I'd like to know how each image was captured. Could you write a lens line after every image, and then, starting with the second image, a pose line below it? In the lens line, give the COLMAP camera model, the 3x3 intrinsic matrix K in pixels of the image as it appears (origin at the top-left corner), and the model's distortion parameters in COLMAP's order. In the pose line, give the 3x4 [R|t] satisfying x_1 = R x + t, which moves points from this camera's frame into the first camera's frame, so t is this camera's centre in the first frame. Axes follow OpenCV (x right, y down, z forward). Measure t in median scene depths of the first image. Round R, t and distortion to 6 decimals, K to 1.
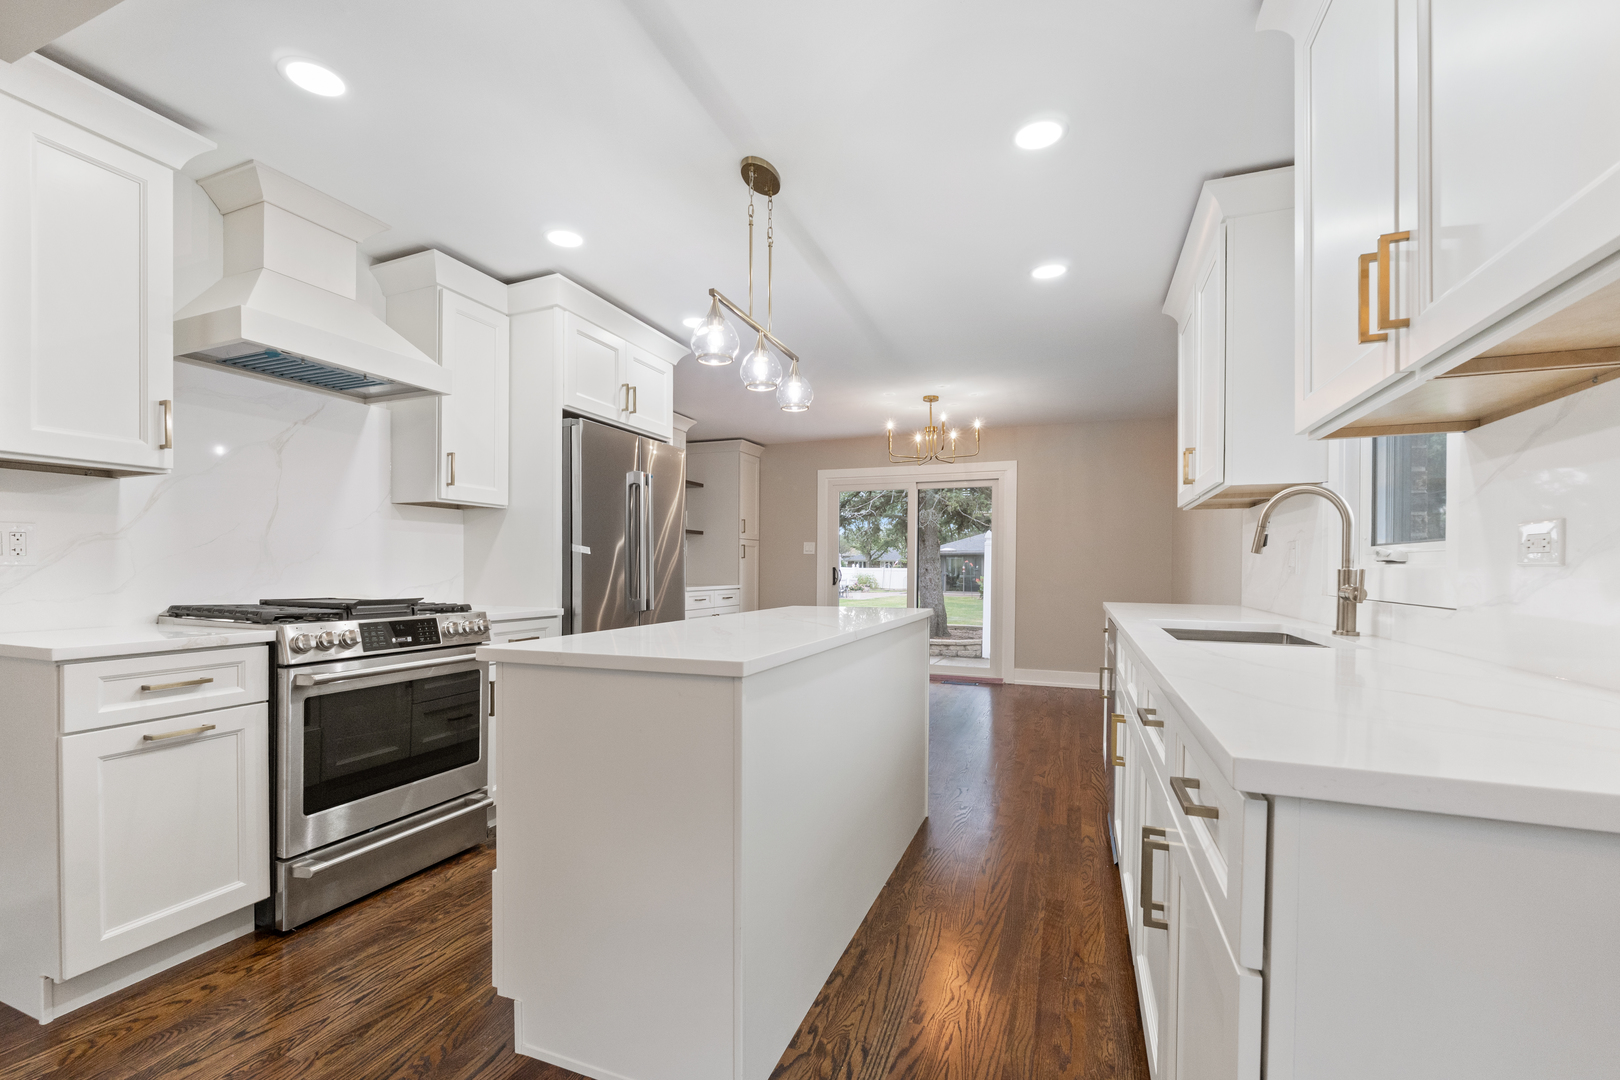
lens RADIAL K [[667.4, 0, 809.4], [0, 667.4, 553.2], [0, 0, 1]] dist [-0.032642, 0.000279]
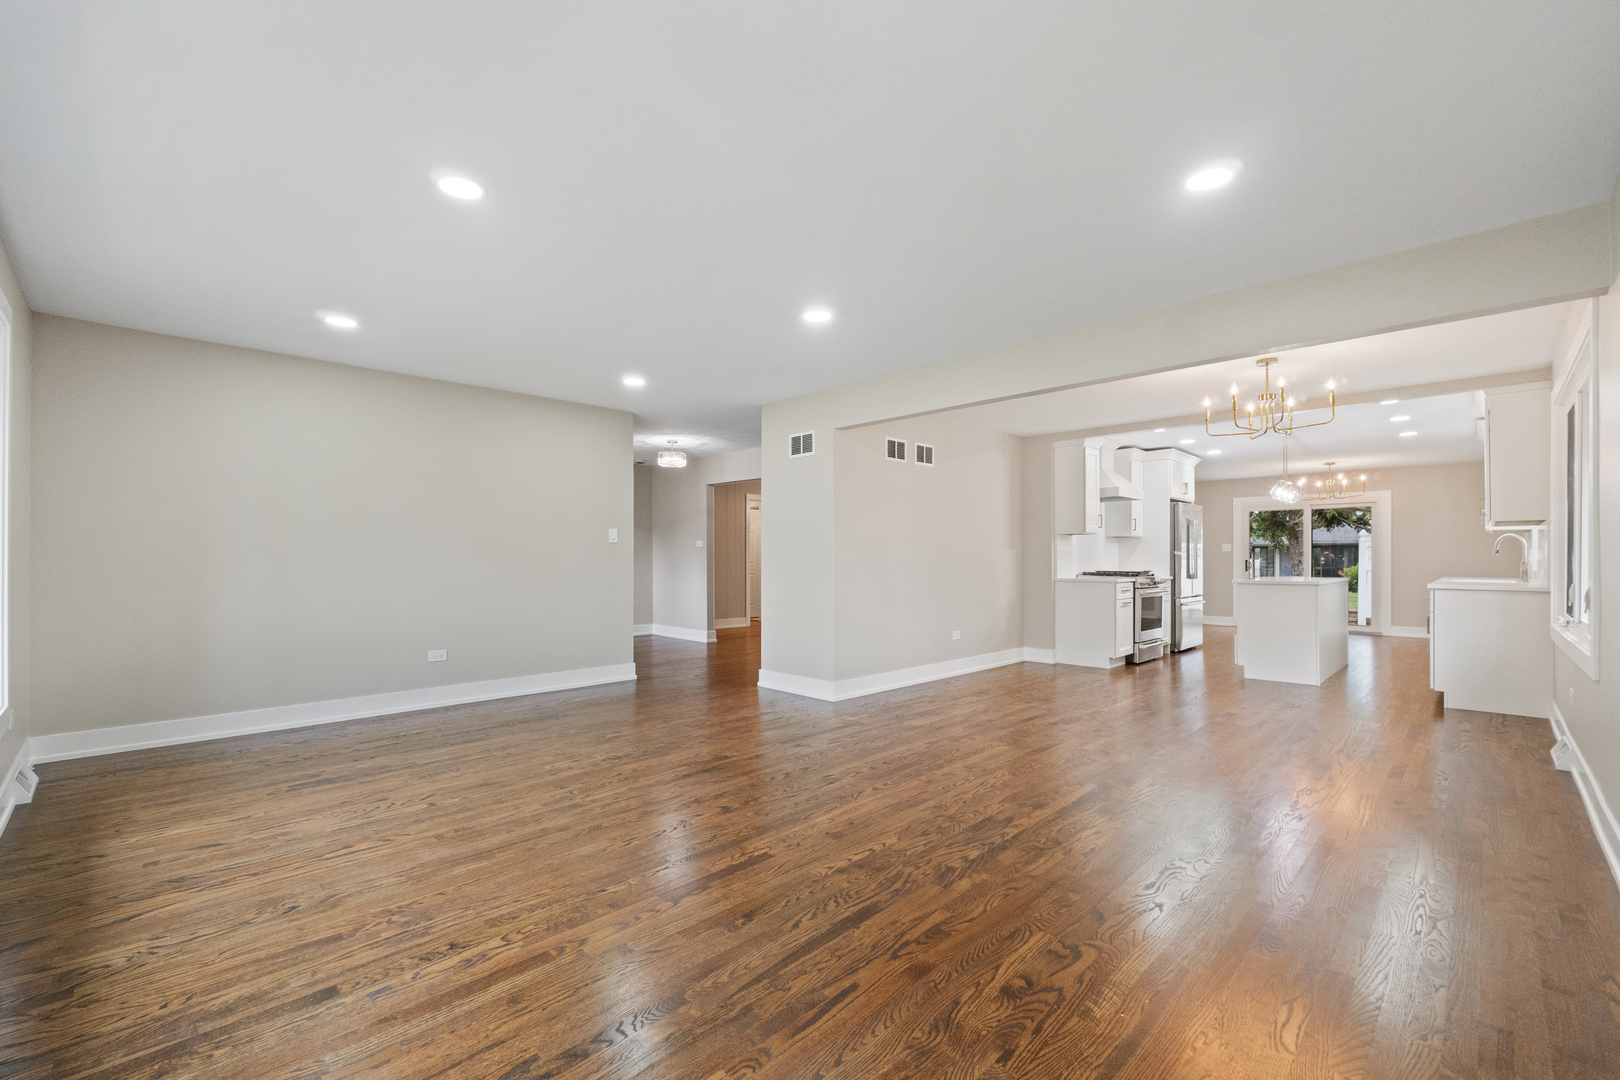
lens RADIAL K [[671.7, 0, 810.0], [0, 671.7, 540.0], [0, 0, 1]] dist [0.000781, 0.000084]
pose [[0.916115, -0.005560, -0.400878, -0.388937], [0.006151, 0.999981, 0.000187, -0.041990], [0.400869, -0.002637, 0.916132, -1.237957]]
